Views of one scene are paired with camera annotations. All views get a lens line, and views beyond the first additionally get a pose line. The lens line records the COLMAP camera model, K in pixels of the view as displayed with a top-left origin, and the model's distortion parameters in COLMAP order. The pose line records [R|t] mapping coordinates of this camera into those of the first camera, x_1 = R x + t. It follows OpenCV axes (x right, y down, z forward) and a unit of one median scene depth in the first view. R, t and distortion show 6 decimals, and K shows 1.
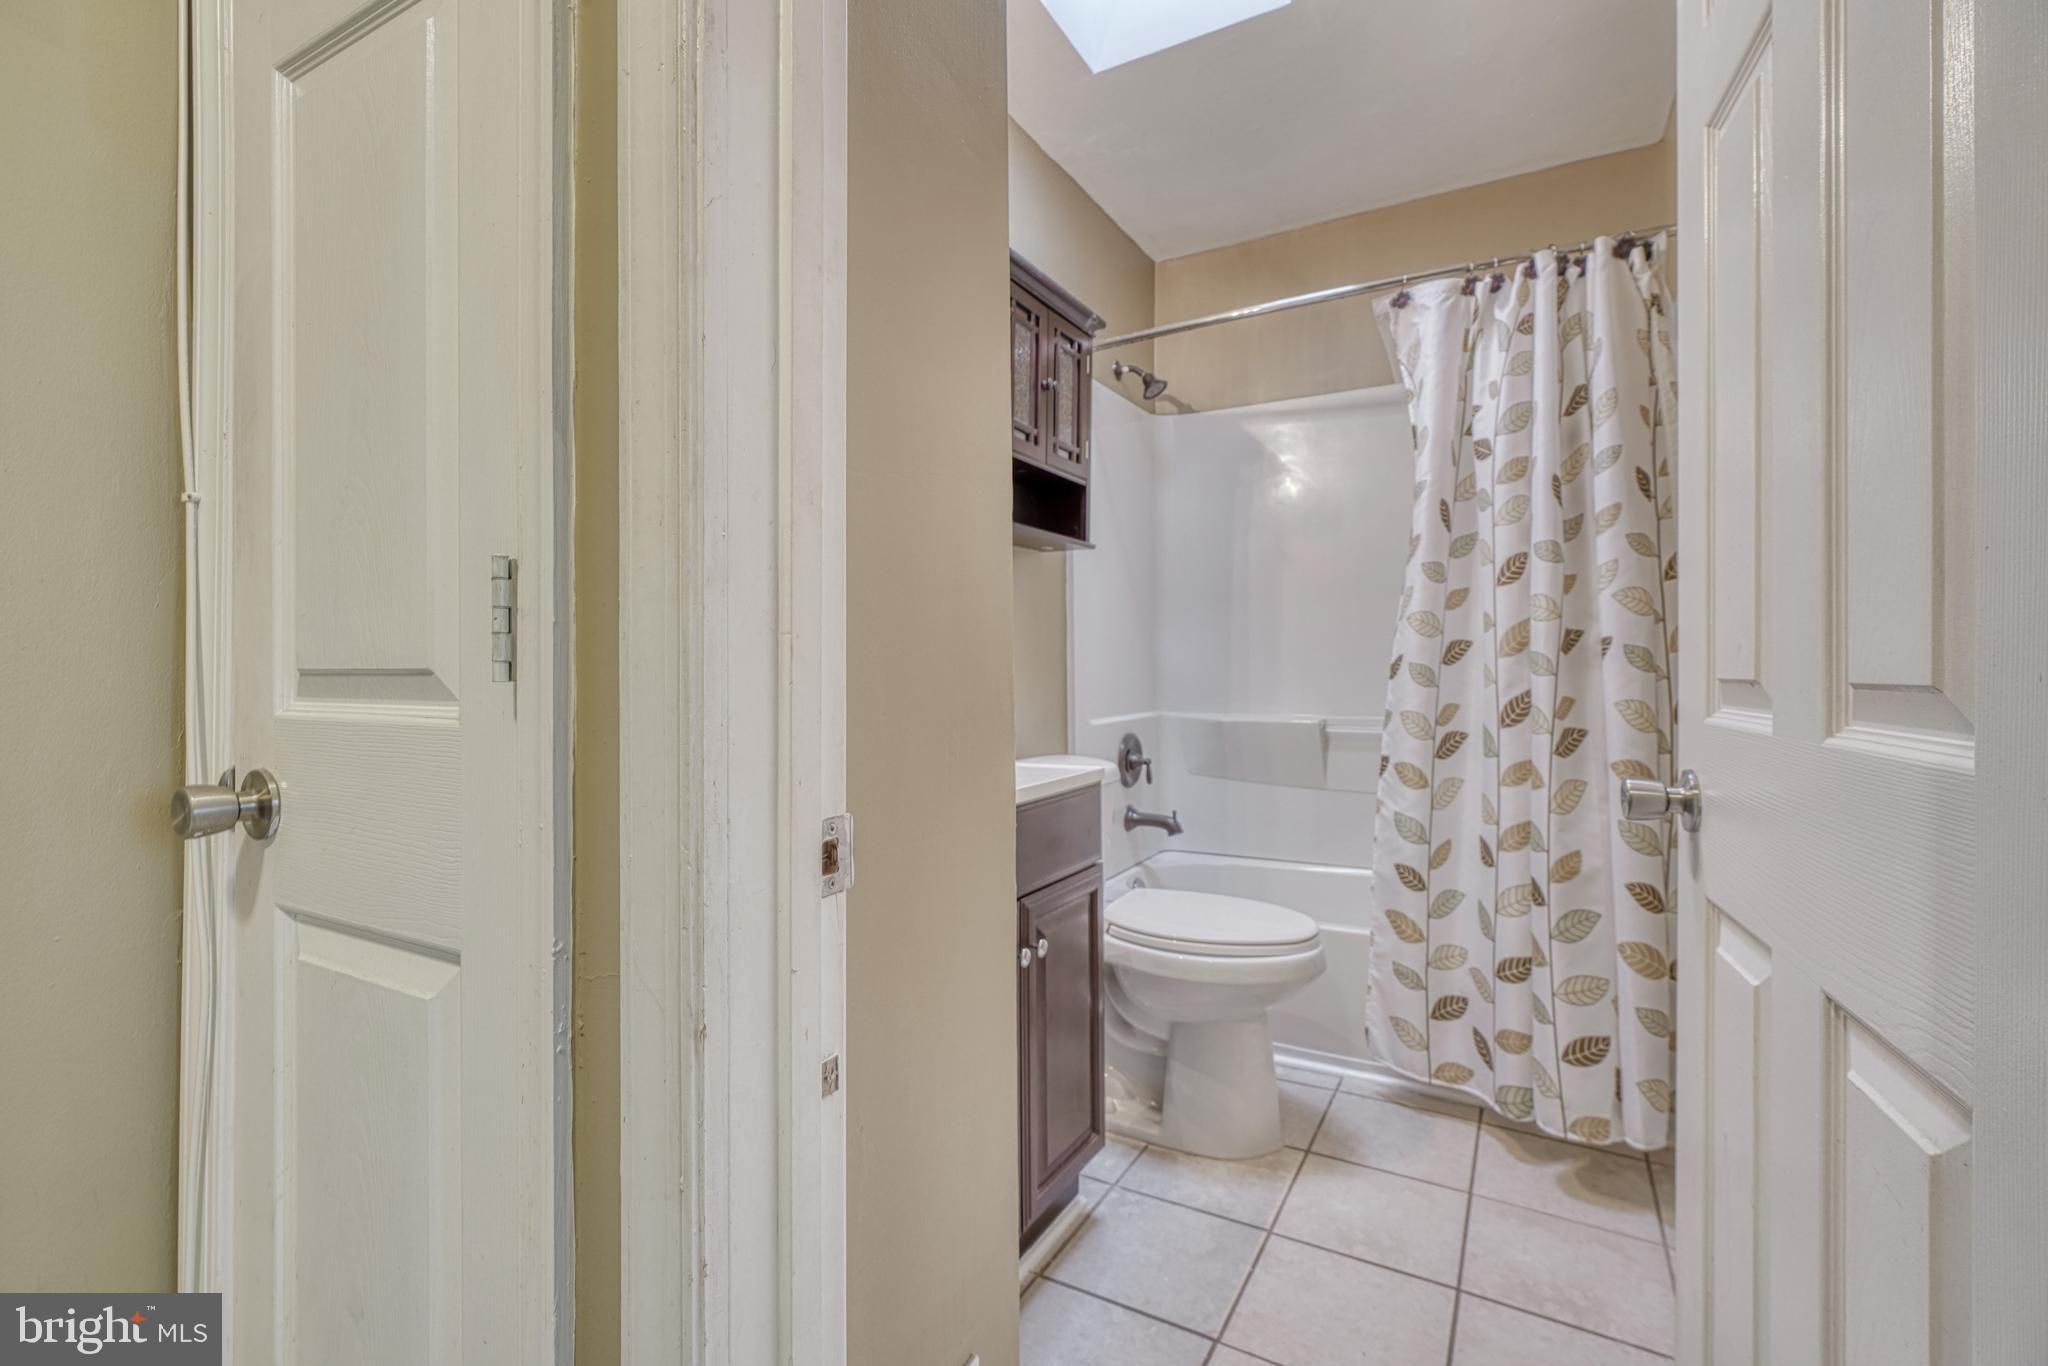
lens RADIAL K [[917.3, 0, 1012.6], [0, 917.3, 663.9], [0, 0, 1]] dist [-0.011510, 0.005738]
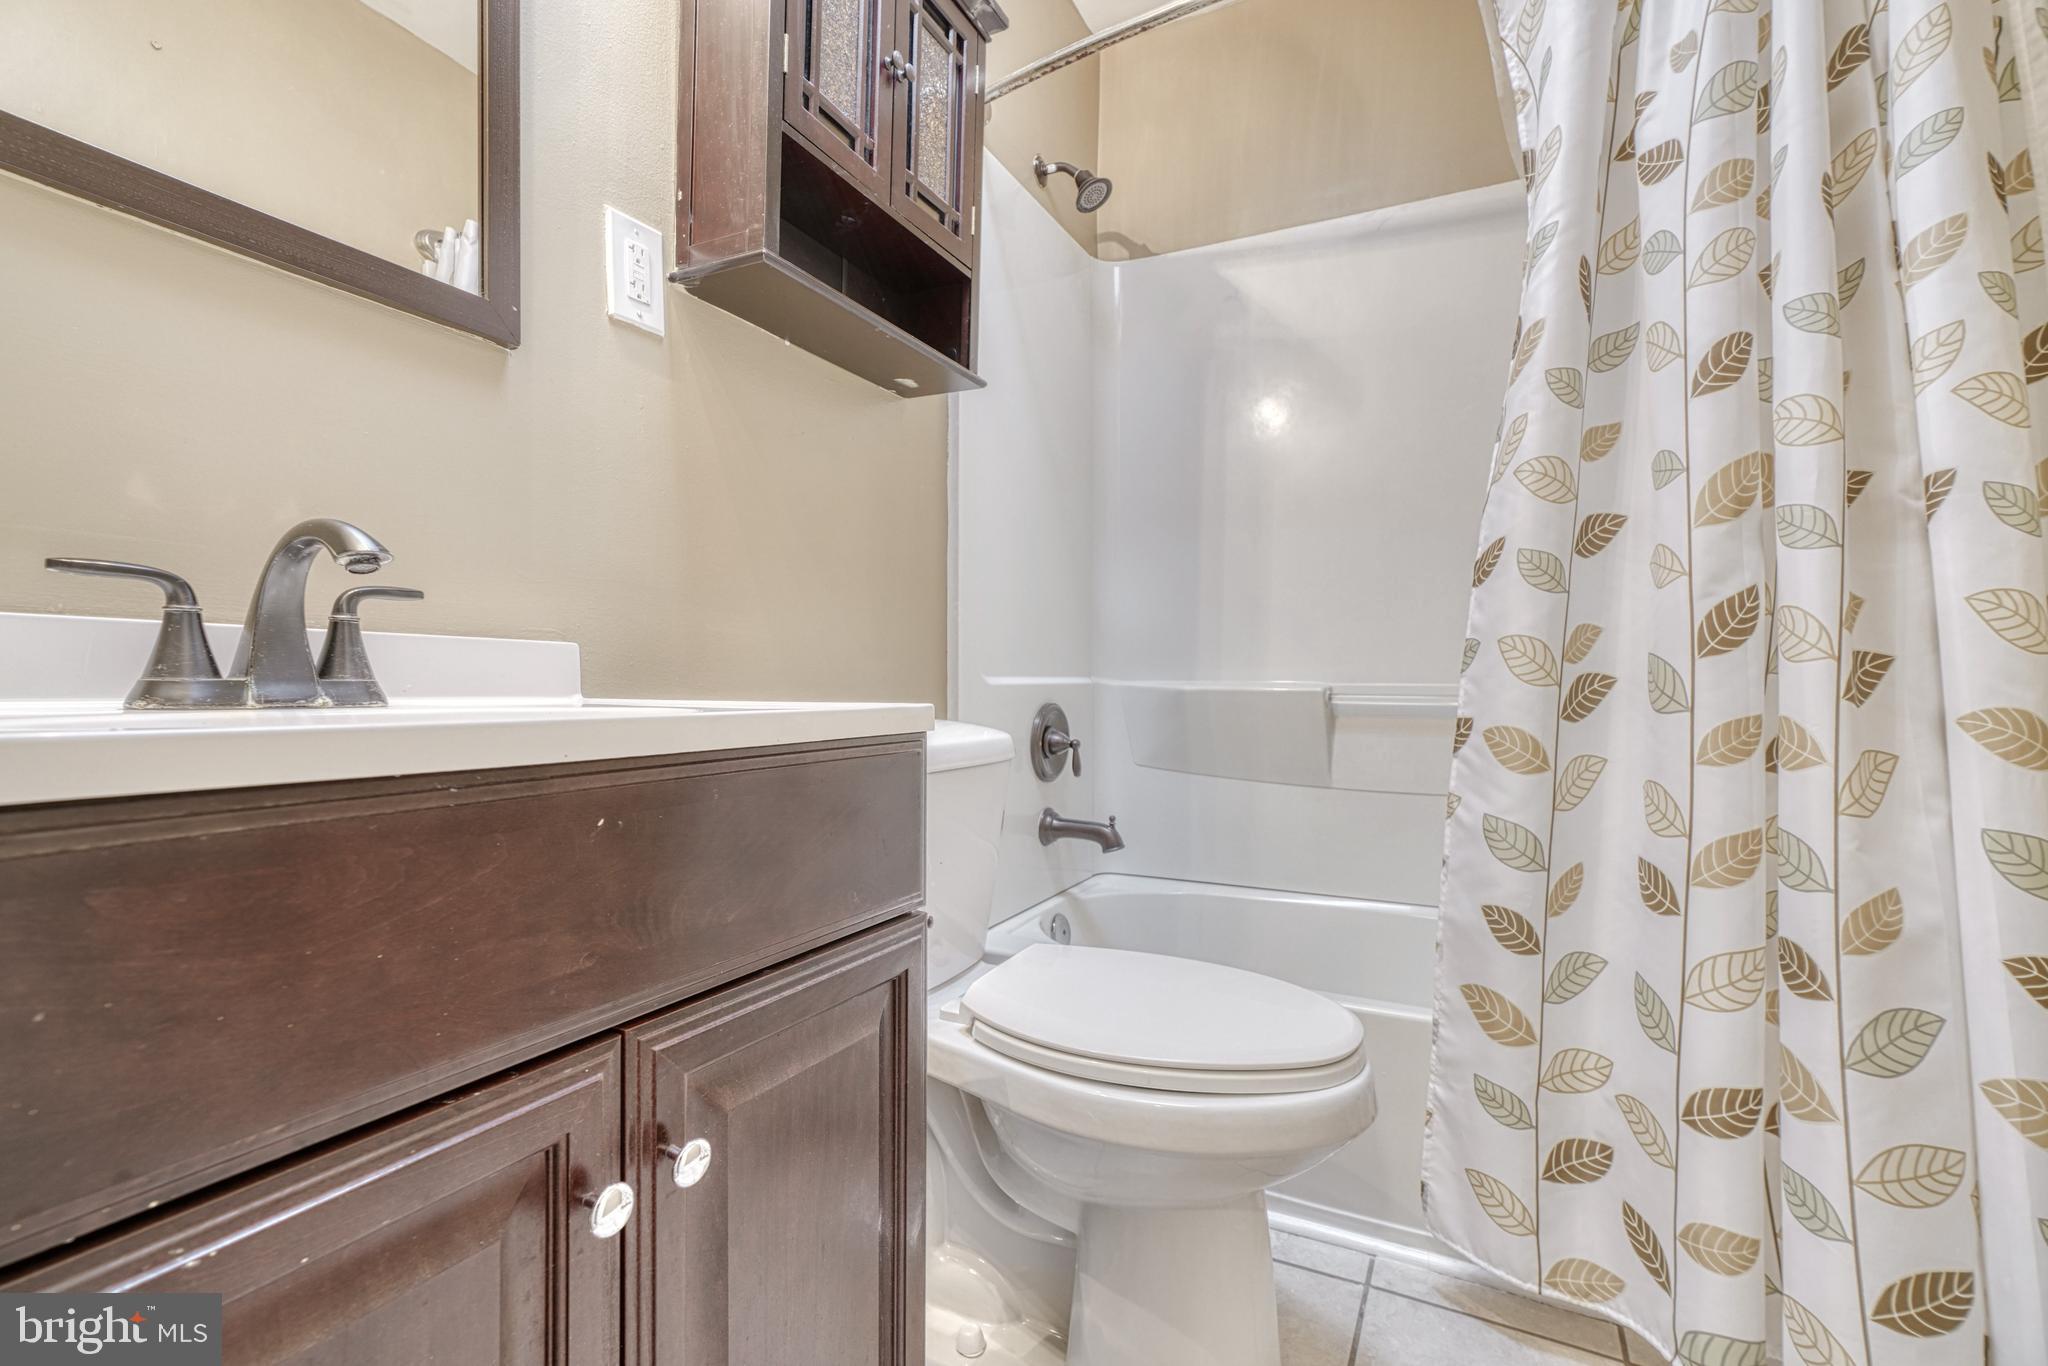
lens RADIAL K [[917.3, 0, 1023.8], [0, 917.3, 687.4], [0, 0, 1]] dist [-0.011510, 0.005738]
pose [[0.998428, 0.015592, 0.053831, 0.104568], [-0.016031, 0.999842, 0.007723, 0.086695], [-0.053702, -0.008574, 0.998520, 0.468512]]
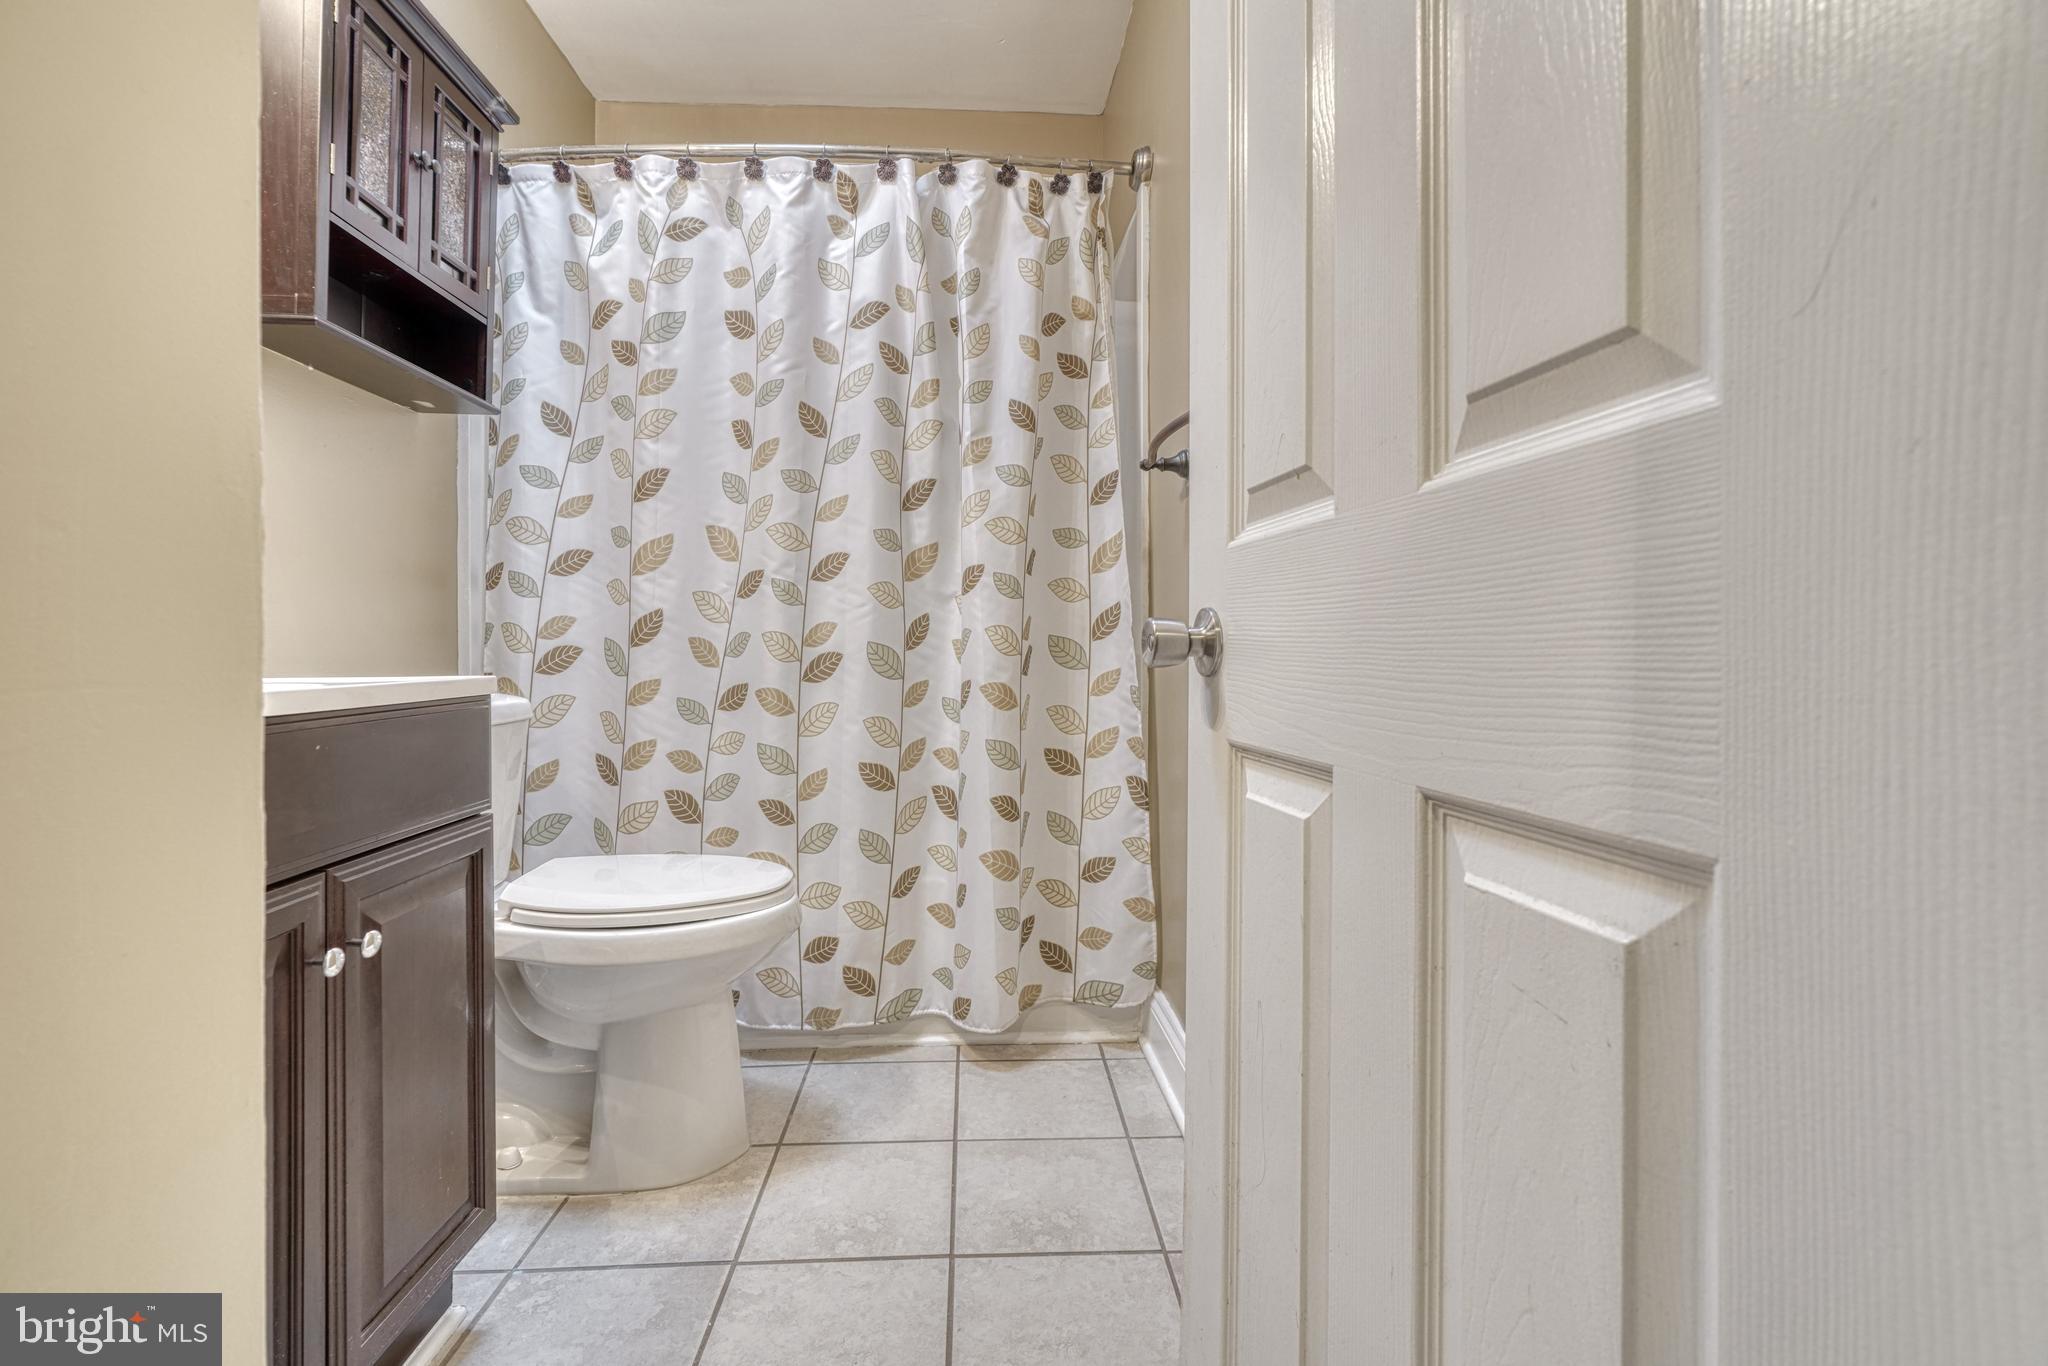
lens RADIAL K [[917.3, 0, 1015.3], [0, 917.3, 646.3], [0, 0, 1]] dist [-0.011510, 0.005738]
pose [[0.839285, 0.006573, 0.543652, 0.046346], [-0.003350, 0.999970, -0.006919, 0.082113], [-0.543681, 0.003985, 0.839282, 0.176400]]
